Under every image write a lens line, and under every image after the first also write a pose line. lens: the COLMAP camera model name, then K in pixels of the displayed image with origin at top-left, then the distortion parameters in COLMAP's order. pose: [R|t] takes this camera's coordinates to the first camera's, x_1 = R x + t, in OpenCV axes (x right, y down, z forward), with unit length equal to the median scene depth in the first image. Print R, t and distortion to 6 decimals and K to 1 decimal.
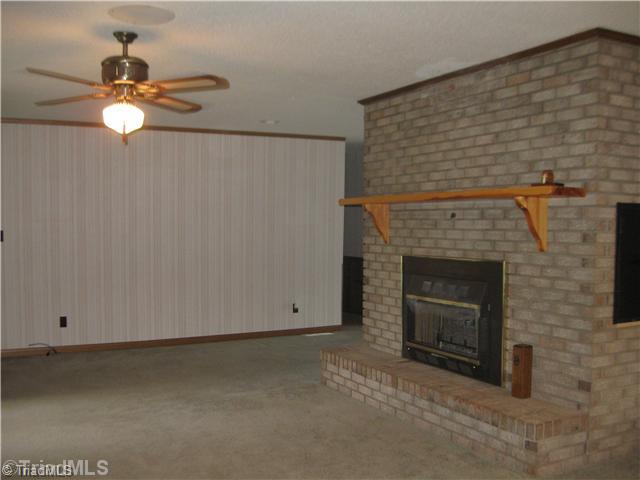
lens RADIAL K [[678.3, 0, 320.0], [0, 678.3, 240.0], [0, 0, 1]] dist [-0.131240, -0.002590]
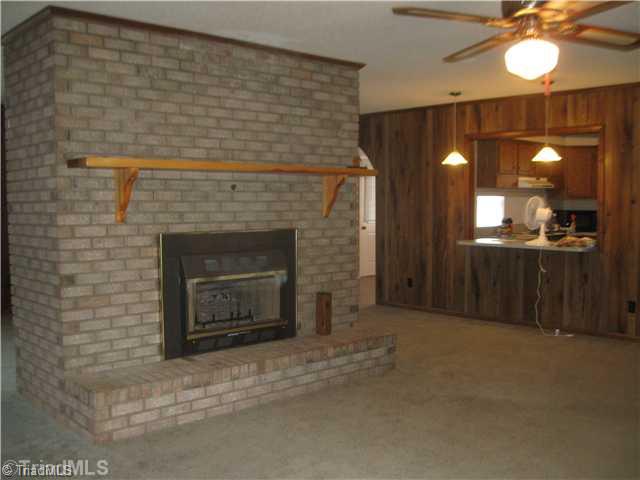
lens RADIAL K [[678.3, 0, 320.0], [0, 678.3, 240.0], [0, 0, 1]] dist [-0.131240, -0.002590]
pose [[-0.278117, -0.058833, 0.958744, -0.791310], [0.021315, 0.997499, 0.067394, -0.024034], [-0.960311, 0.039179, -0.276167, 1.175846]]
